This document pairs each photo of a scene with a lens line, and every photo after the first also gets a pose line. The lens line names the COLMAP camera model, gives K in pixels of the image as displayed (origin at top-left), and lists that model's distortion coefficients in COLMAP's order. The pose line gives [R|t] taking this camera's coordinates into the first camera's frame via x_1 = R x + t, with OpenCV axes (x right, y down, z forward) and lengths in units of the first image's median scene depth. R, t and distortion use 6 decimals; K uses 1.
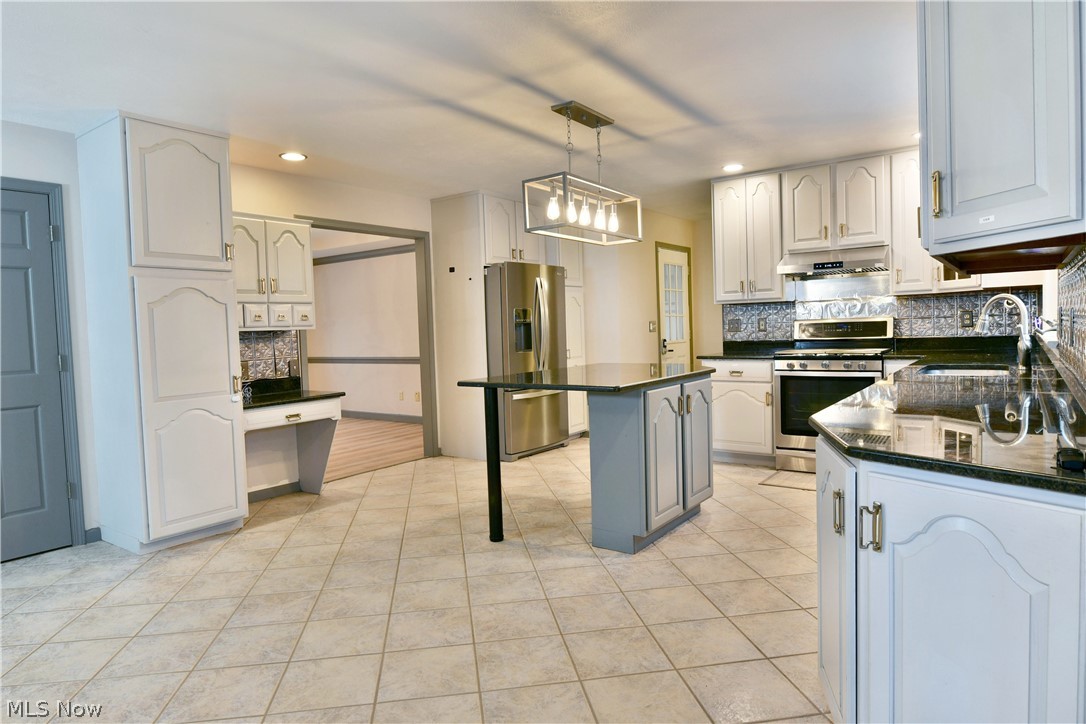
lens RADIAL K [[657.5, 0, 535.8], [0, 657.5, 356.7], [0, 0, 1]] dist [-0.006955, -0.012087]
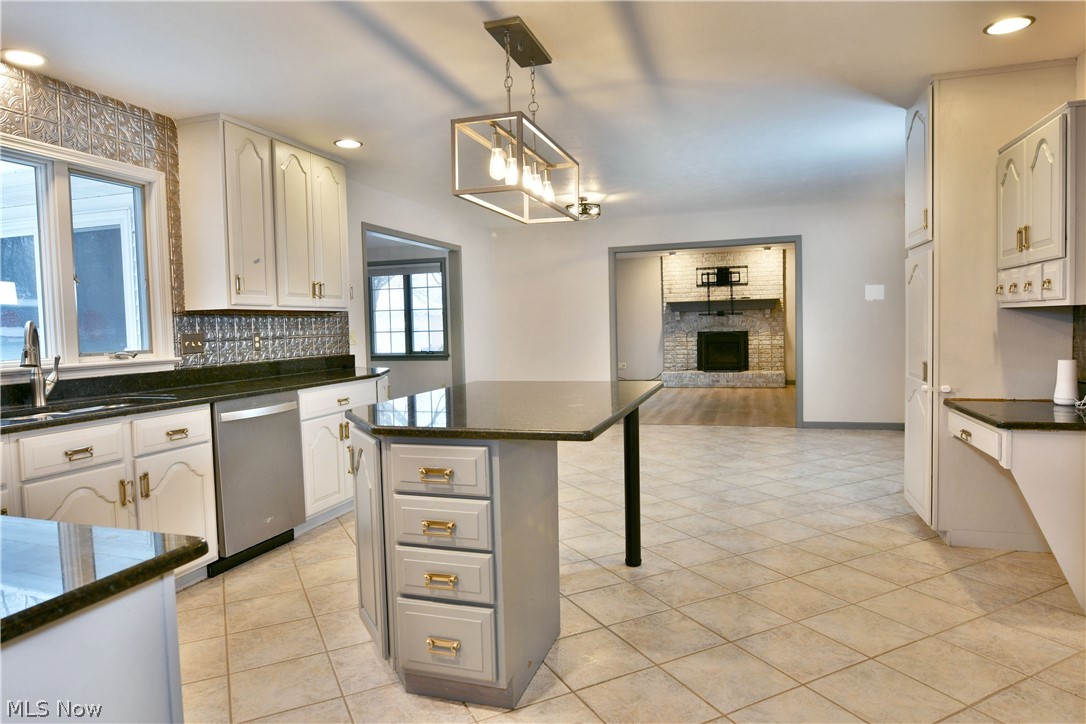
lens RADIAL K [[657.5, 0, 537.3], [0, 657.5, 360.3], [0, 0, 1]] dist [-0.006955, -0.012087]
pose [[-0.950019, 0.074040, -0.303284, 0.272523], [0.043343, 0.993342, 0.106734, -0.081915], [0.309167, 0.088254, -0.946904, 1.553796]]
